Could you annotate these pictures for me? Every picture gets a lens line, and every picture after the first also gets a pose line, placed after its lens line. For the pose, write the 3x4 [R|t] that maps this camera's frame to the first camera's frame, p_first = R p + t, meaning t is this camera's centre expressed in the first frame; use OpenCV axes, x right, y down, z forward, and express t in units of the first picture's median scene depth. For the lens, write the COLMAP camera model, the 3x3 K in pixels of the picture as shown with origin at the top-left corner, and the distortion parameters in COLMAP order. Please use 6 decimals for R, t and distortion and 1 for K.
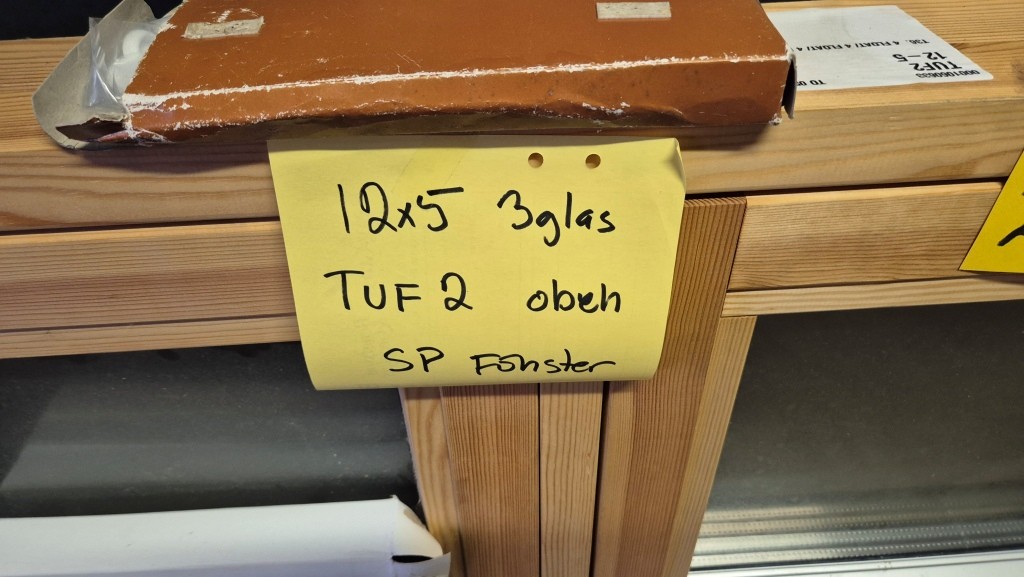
lens RADIAL K [[691.1, 0, 512.0], [0, 691.1, 288.5], [0, 0, 1]] dist [0.064650, -0.064191]
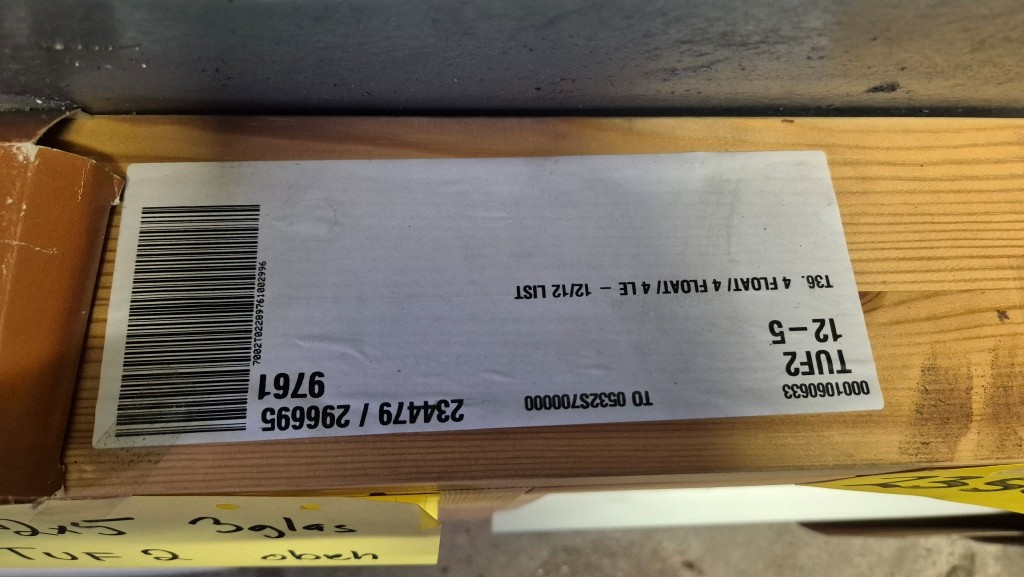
lens RADIAL K [[698.2, 0, 504.0], [0, 698.2, 284.6], [0, 0, 1]] dist [0.069983, -0.074449]
pose [[0.995902, 0.044990, 0.078454, 0.232178], [-0.077689, 0.869679, 0.487466, -0.700983], [-0.046299, -0.491564, 0.869610, 0.434900]]
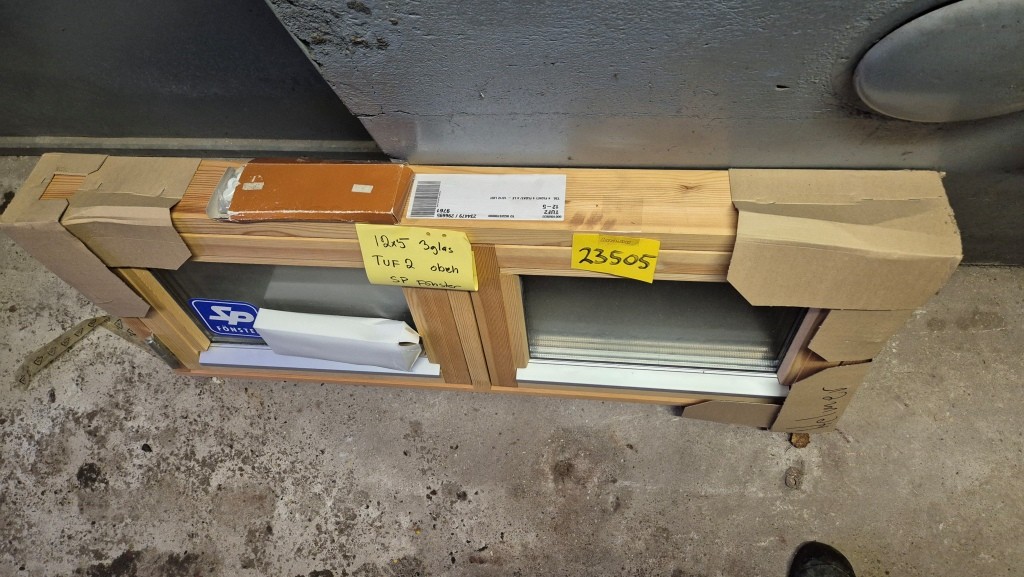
lens RADIAL K [[698.2, 0, 504.0], [0, 698.2, 284.6], [0, 0, 1]] dist [0.069983, -0.074449]
pose [[0.985358, 0.098927, -0.138862, 0.869698], [-0.060522, 0.964364, 0.257564, -0.815762], [0.159393, -0.245388, 0.956231, -2.245401]]
